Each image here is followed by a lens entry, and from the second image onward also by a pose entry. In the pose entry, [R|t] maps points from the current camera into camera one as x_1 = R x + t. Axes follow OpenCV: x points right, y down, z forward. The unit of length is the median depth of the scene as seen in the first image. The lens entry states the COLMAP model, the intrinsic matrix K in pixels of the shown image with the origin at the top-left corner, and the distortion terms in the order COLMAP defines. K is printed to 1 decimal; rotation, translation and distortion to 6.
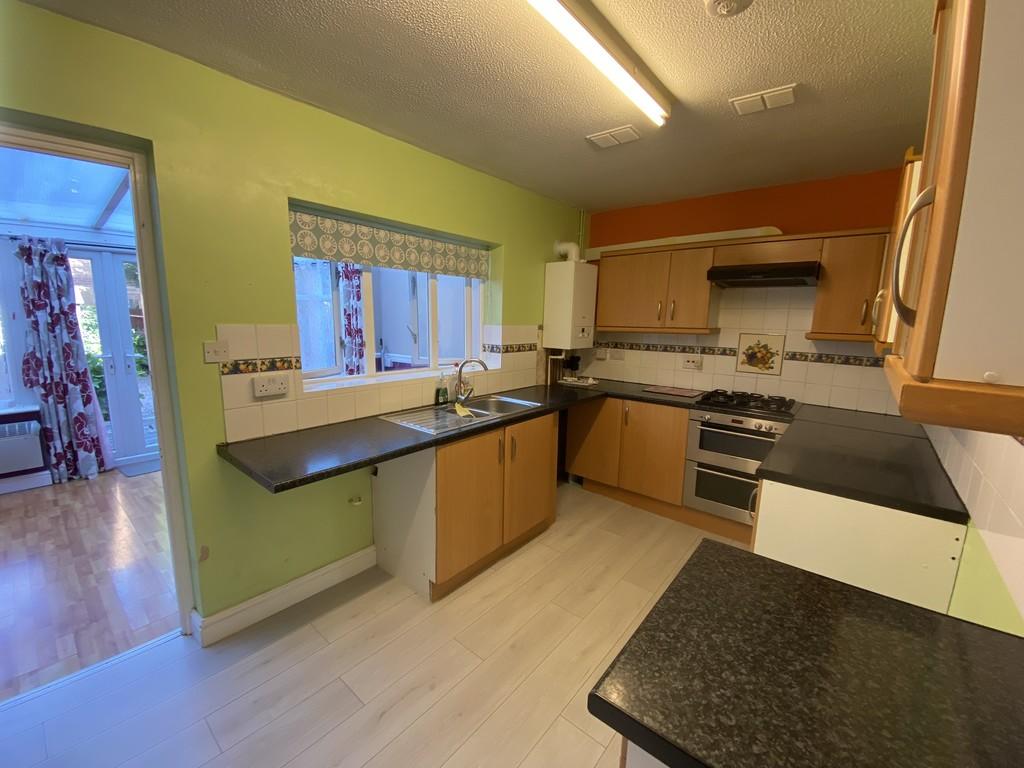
lens RADIAL K [[413.1, 0, 510.6], [0, 413.1, 385.7], [0, 0, 1]] dist [0.034459, -0.028265]
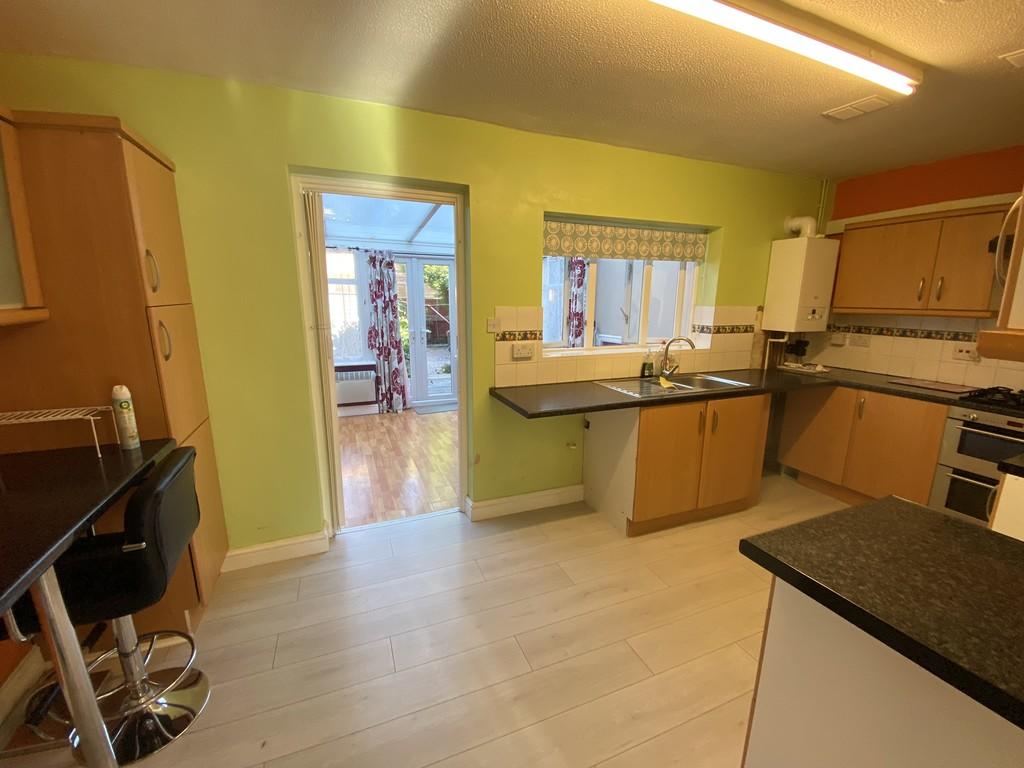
lens RADIAL K [[413.1, 0, 510.6], [0, 413.1, 385.7], [0, 0, 1]] dist [0.034459, -0.028265]
pose [[0.884295, 0.081357, -0.459787, 0.021715], [-0.065270, 0.996573, 0.050807, 0.029340], [0.462345, -0.014918, 0.886575, -0.149065]]
